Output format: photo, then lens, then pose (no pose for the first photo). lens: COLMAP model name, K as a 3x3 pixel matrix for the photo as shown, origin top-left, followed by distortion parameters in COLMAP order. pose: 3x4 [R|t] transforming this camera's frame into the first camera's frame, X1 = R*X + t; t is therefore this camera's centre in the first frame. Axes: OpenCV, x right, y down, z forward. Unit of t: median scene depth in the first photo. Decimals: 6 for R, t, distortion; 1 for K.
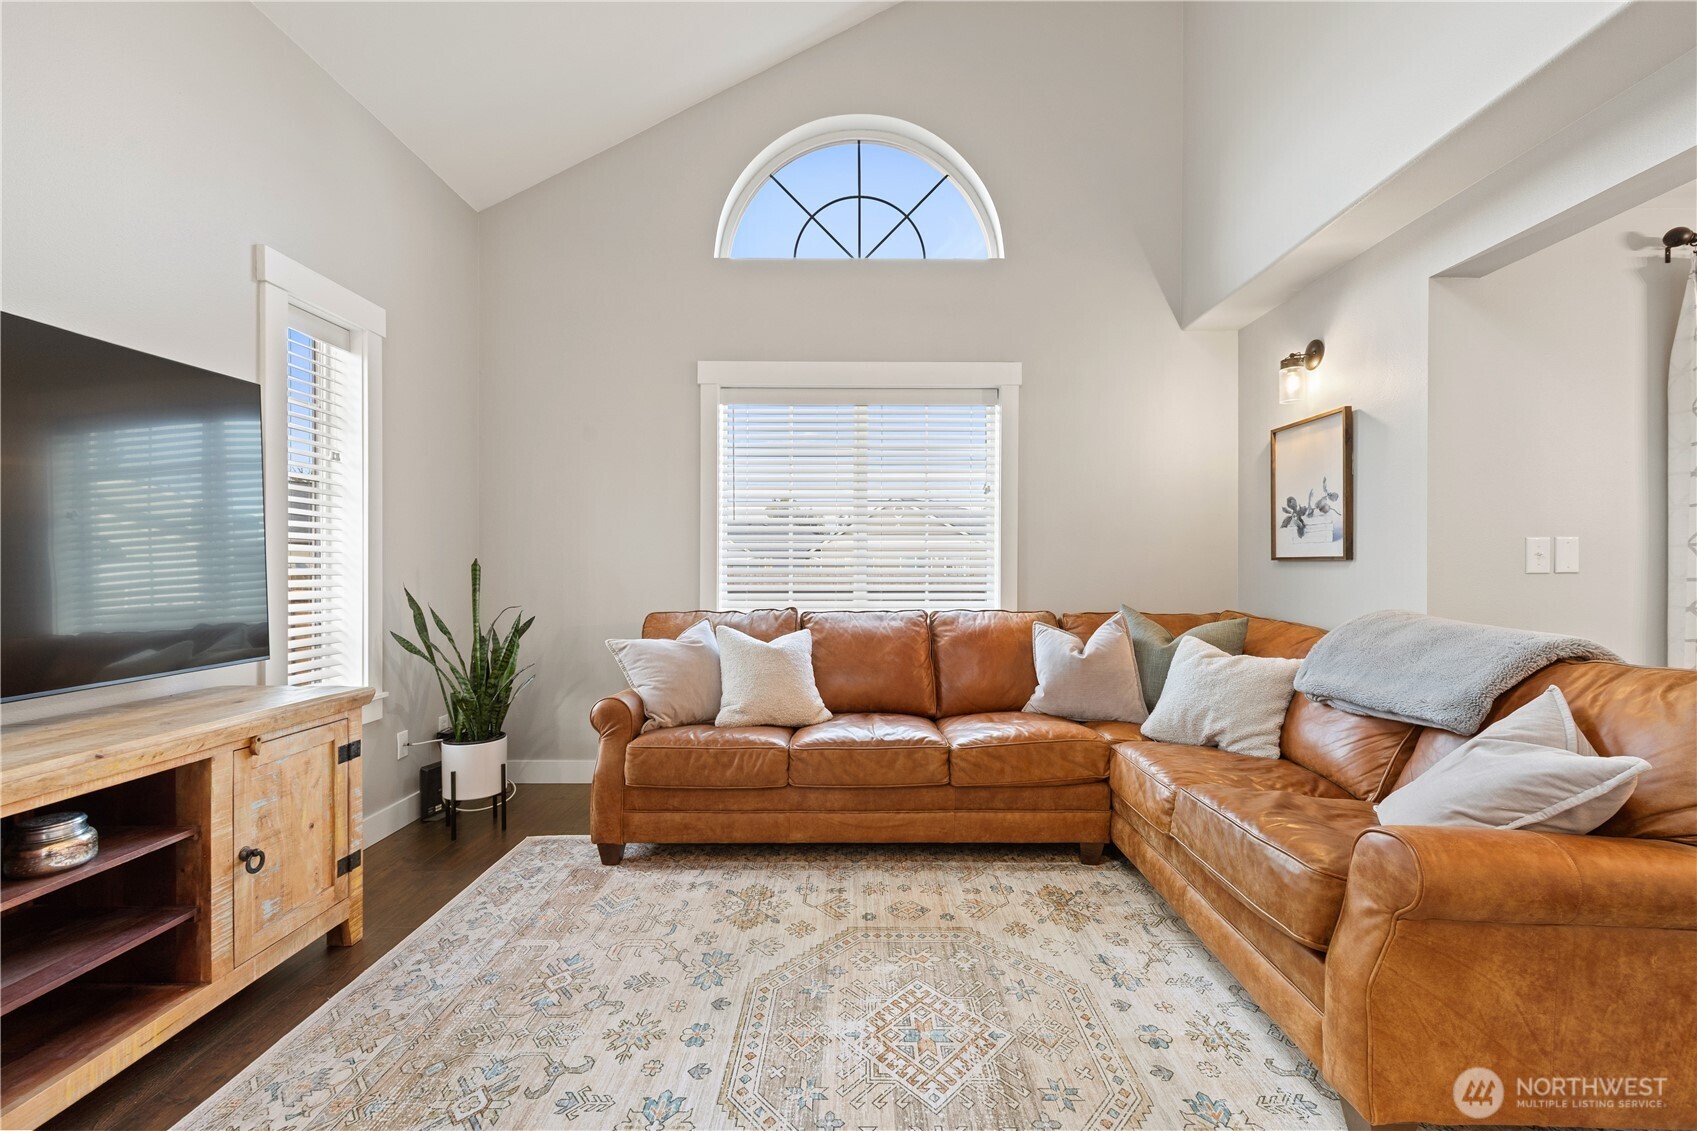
lens RADIAL K [[706.2, 0, 858.5], [0, 706.2, 565.7], [0, 0, 1]] dist [-0.001144, -0.000085]
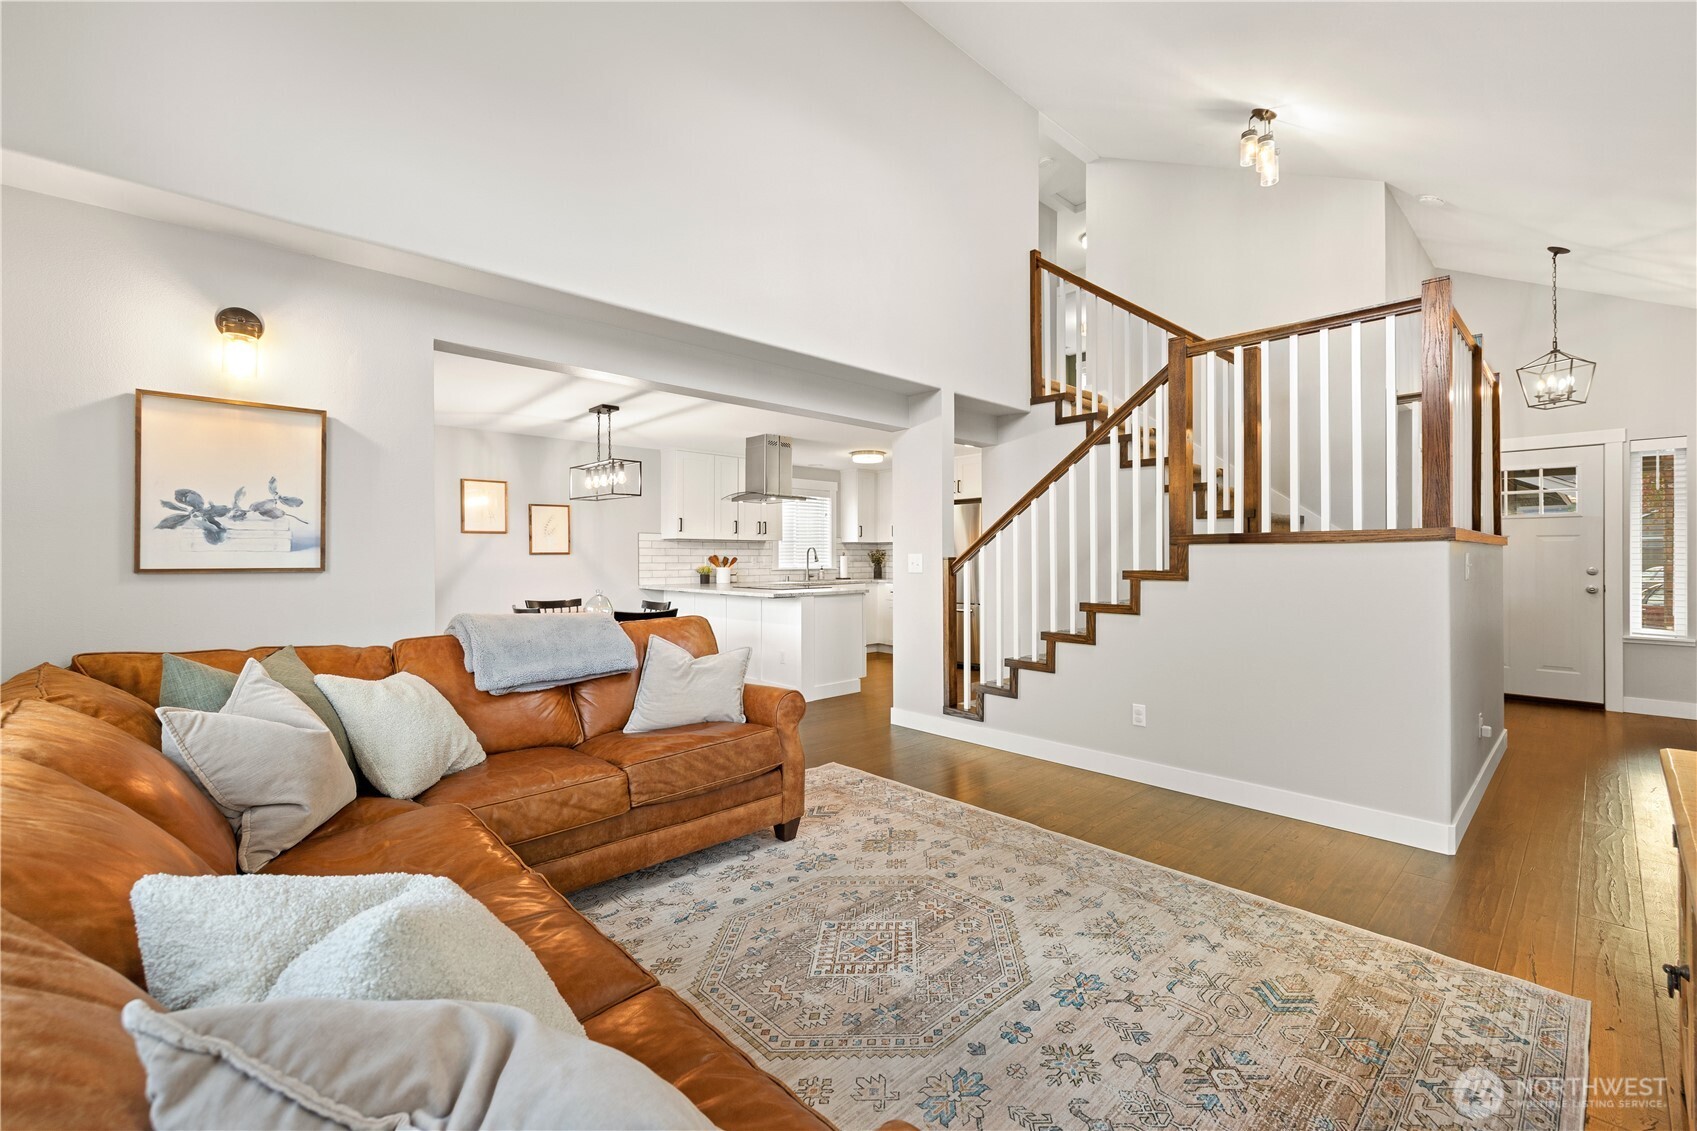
lens RADIAL K [[706.2, 0, 857.9], [0, 706.2, 557.9], [0, 0, 1]] dist [-0.001144, -0.000085]
pose [[-0.690999, -0.002375, 0.722852, -0.683697], [-0.000007, 0.999995, 0.003279, -0.041116], [-0.722856, 0.002261, -0.690995, 1.571537]]
